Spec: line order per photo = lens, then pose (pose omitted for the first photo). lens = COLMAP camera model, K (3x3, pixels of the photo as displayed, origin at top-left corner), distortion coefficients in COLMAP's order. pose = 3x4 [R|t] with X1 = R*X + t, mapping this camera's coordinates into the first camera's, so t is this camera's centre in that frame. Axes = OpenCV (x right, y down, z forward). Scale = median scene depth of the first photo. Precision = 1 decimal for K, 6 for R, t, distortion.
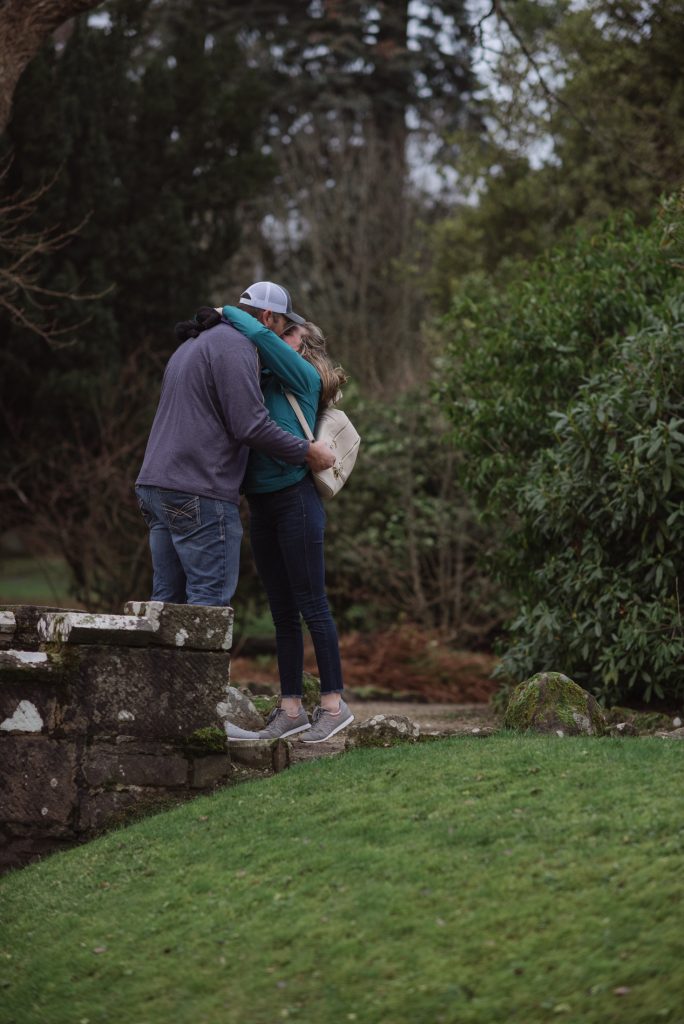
lens RADIAL K [[2424.9, 0, 285.0], [0, 2424.9, 510.8], [0, 0, 1]] dist [-0.068176, -0.070209]
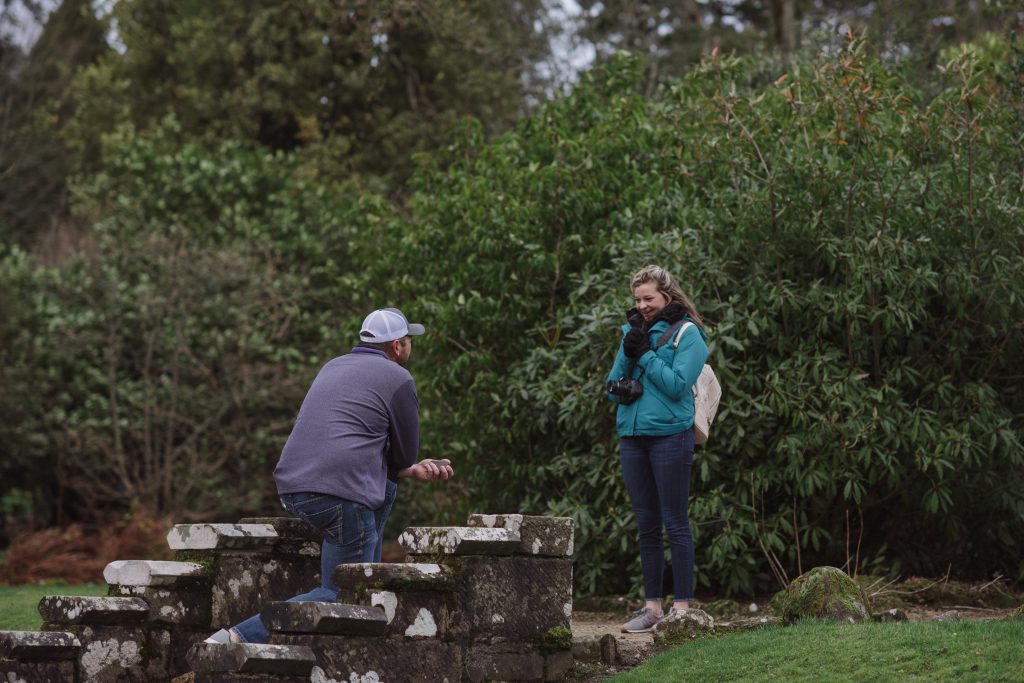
lens RADIAL K [[2769.9, 0, 512.0], [0, 2769.9, 341.5], [0, 0, 1]] dist [-0.095633, 0.368429]
pose [[0.955509, -0.007560, 0.294864, -0.422239], [0.010456, 0.999911, -0.008243, -0.030637], [-0.294775, 0.010959, 0.955504, -0.203992]]
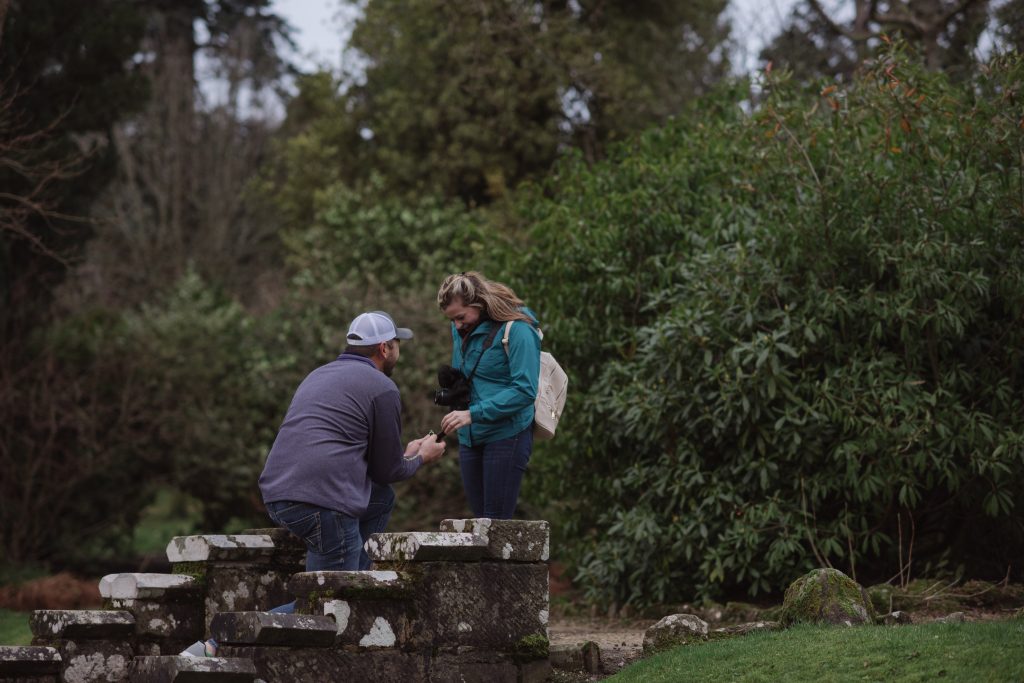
lens RADIAL K [[2424.9, 0, 512.0], [0, 2424.9, 341.5], [0, 0, 1]] dist [-0.068176, -0.070209]
pose [[0.979285, -0.026219, 0.200783, -0.250115], [0.032795, 0.999027, -0.029494, -0.008171], [-0.199814, 0.035468, 0.979192, -0.045574]]
